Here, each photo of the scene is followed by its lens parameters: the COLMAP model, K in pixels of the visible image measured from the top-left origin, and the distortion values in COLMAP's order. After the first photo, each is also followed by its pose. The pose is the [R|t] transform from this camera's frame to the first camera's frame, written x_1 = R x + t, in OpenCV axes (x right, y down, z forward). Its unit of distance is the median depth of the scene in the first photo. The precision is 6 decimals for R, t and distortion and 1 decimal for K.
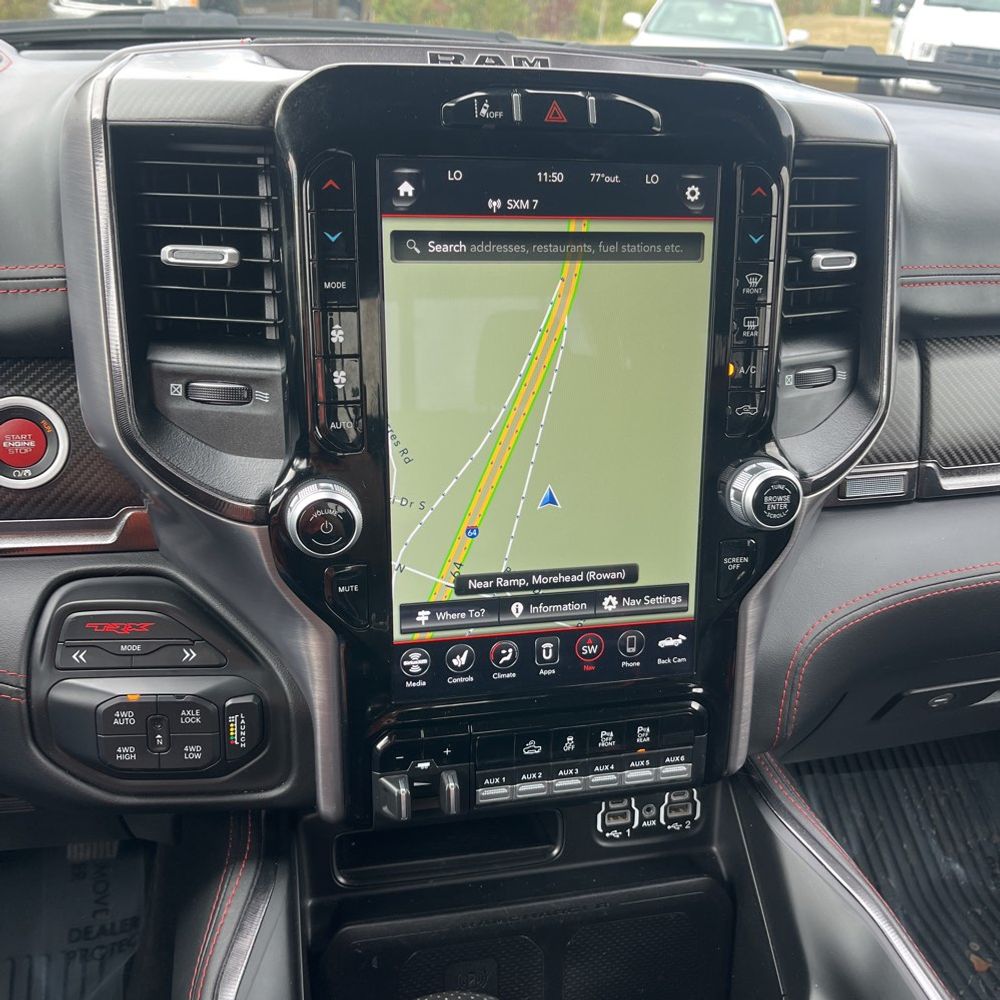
lens RADIAL K [[1020.0, 0, 498.1], [0, 1020.0, 507.7], [0, 0, 1]] dist [0.026527, -0.025344]
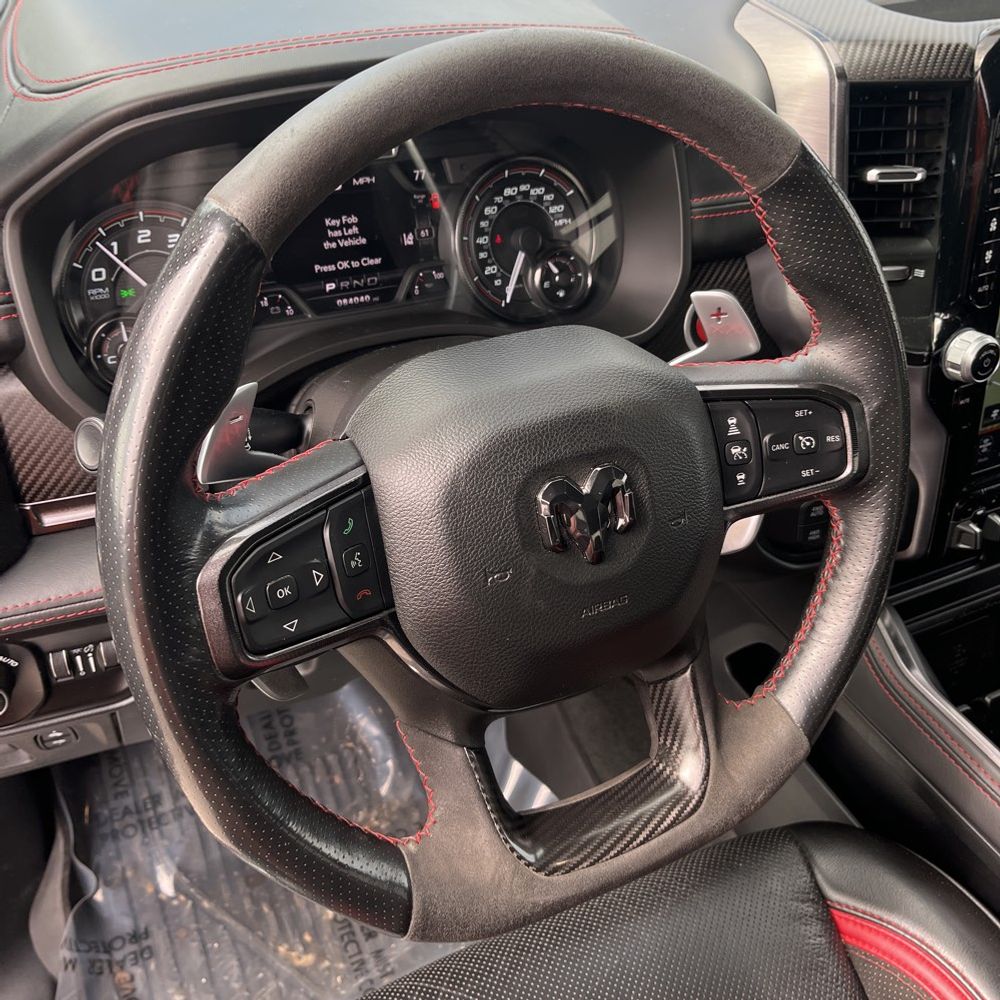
lens RADIAL K [[1020.1, 0, 493.0], [0, 1020.1, 496.5], [0, 0, 1]] dist [0.036501, -0.027561]
pose [[0.975051, -0.144088, 0.168860, -1.010316], [0.104221, 0.968799, 0.224870, -0.176737], [-0.195992, -0.201661, 0.959646, -0.270075]]
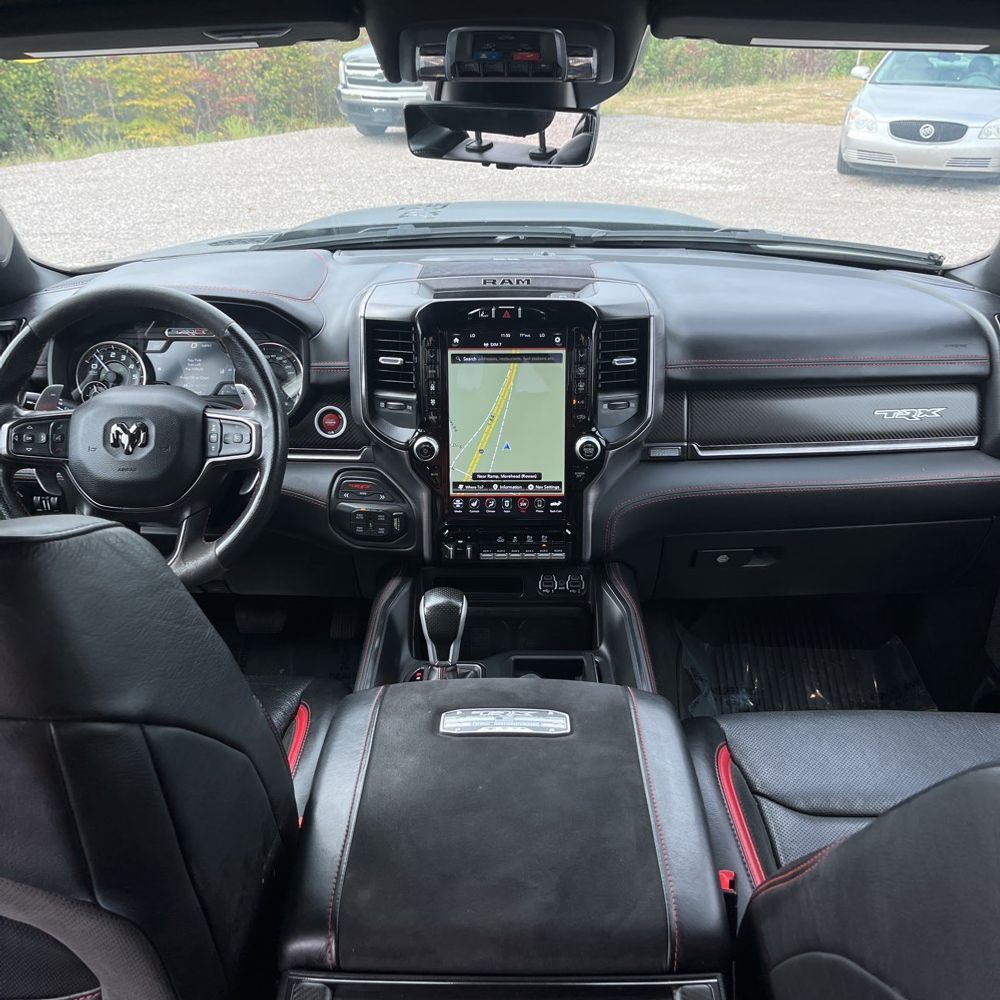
lens RADIAL K [[1020.1, 0, 493.0], [0, 1020.1, 496.5], [0, 0, 1]] dist [0.036501, -0.027561]
pose [[0.970215, 0.041852, -0.238603, 0.676917], [-0.051287, 0.998123, -0.033472, 0.220290], [0.236754, 0.044713, 0.970540, -1.690326]]
